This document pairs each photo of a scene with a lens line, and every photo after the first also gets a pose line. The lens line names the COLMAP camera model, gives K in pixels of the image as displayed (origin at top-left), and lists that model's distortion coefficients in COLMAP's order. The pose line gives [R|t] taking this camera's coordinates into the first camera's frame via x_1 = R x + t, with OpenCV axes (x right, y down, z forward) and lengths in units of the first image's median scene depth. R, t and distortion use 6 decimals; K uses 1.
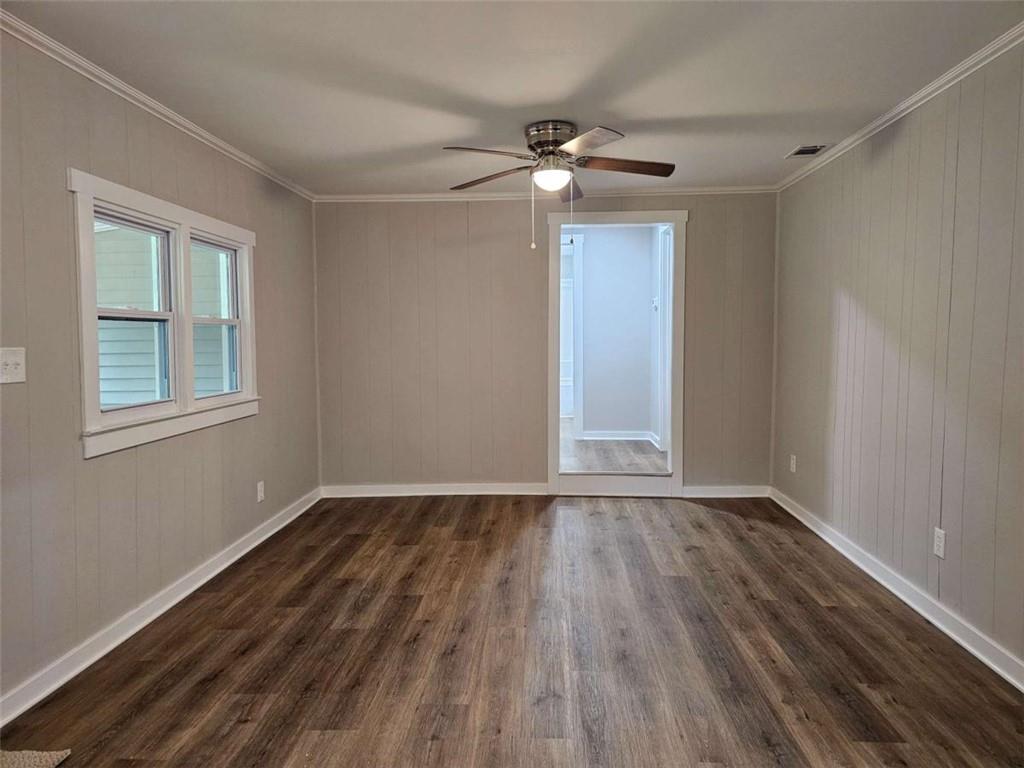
lens RADIAL K [[694.1, 0, 517.0], [0, 694.1, 366.5], [0, 0, 1]] dist [0.068738, -0.065728]
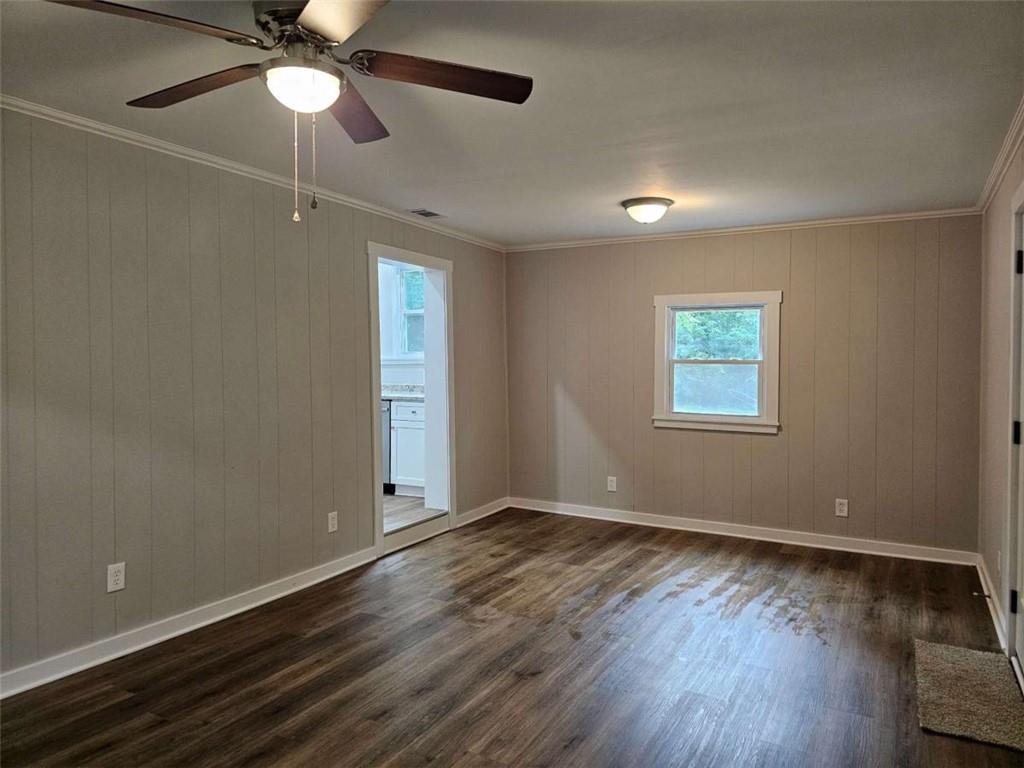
lens RADIAL K [[694.1, 0, 517.0], [0, 694.1, 366.5], [0, 0, 1]] dist [0.068738, -0.065728]
pose [[-0.891050, -0.000928, 0.453903, -0.346565], [0.018864, 0.999058, 0.039075, -0.077958], [-0.453512, 0.043381, -0.890194, 1.446439]]
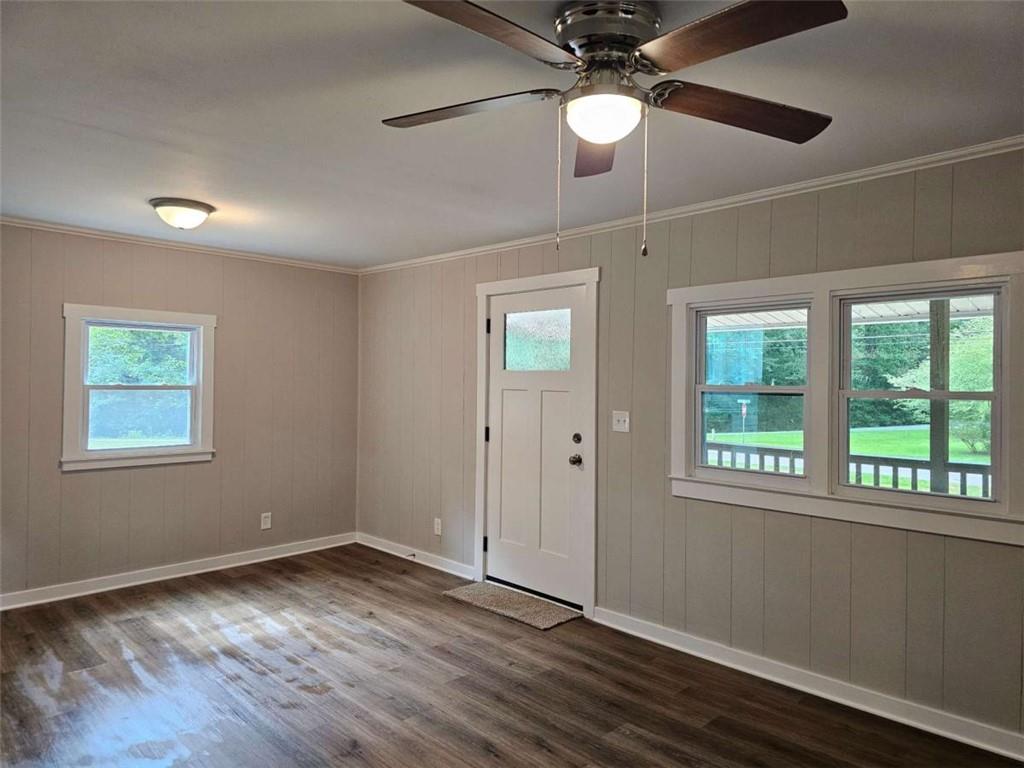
lens RADIAL K [[694.1, 0, 517.0], [0, 694.1, 366.5], [0, 0, 1]] dist [0.068738, -0.065728]
pose [[-0.683502, -0.010758, -0.729869, 0.470630], [-0.031388, 0.999400, 0.014662, -0.103657], [0.729273, 0.032931, -0.683430, 1.339783]]
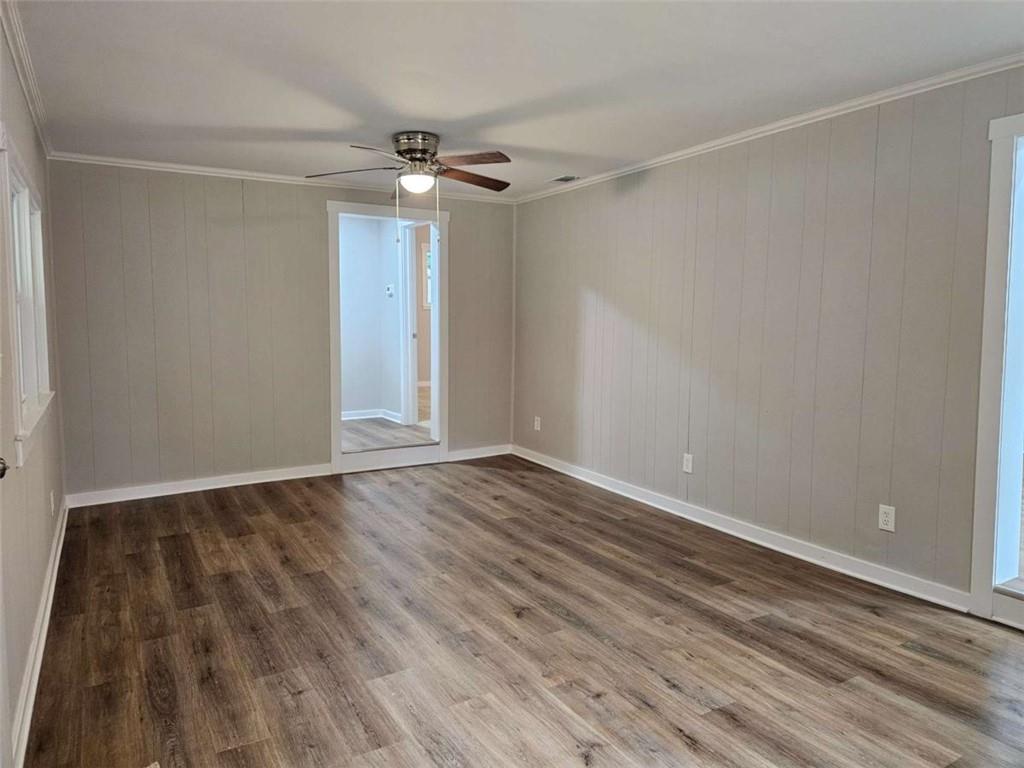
lens RADIAL K [[694.1, 0, 517.0], [0, 694.1, 366.5], [0, 0, 1]] dist [0.068738, -0.065728]
pose [[0.835570, -0.029859, 0.548572, -0.450488], [0.014109, 0.999359, 0.032906, -0.009042], [-0.549203, -0.019755, 0.835456, -0.030981]]
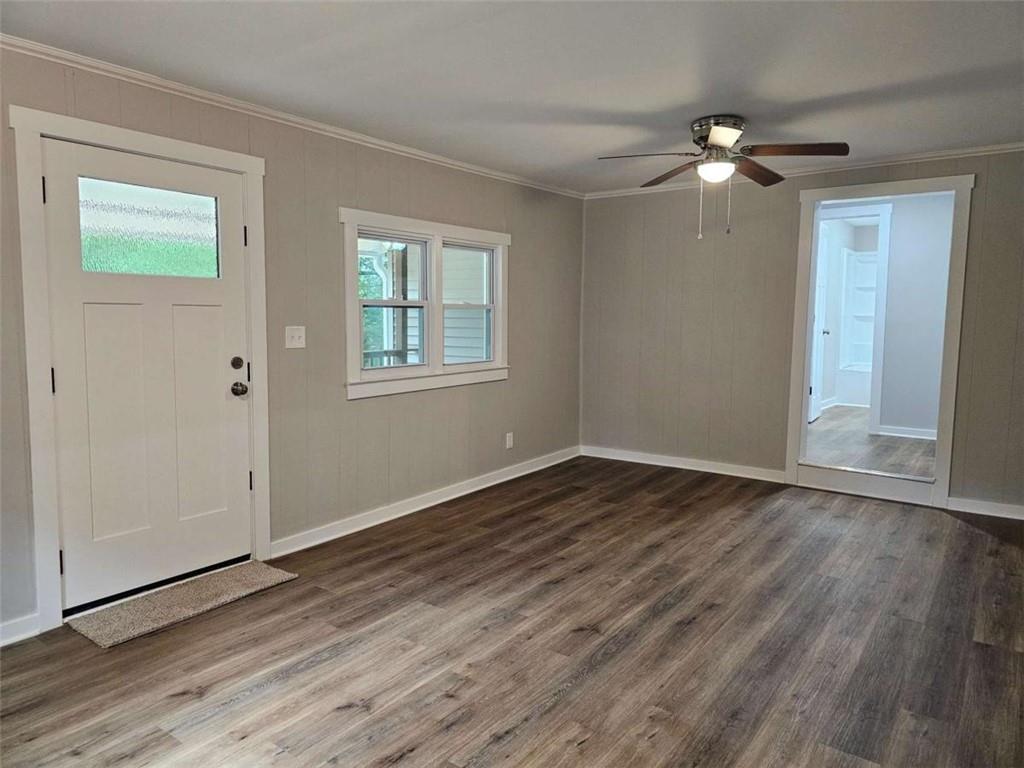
lens RADIAL K [[687.9, 0, 510.9], [0, 687.9, 373.3], [0, 0, 1]] dist [0.065632, -0.062167]
pose [[0.832432, 0.063016, -0.550533, 0.389151], [-0.035105, 0.997514, 0.061099, -0.022953], [0.553014, -0.031535, 0.832575, -0.031738]]
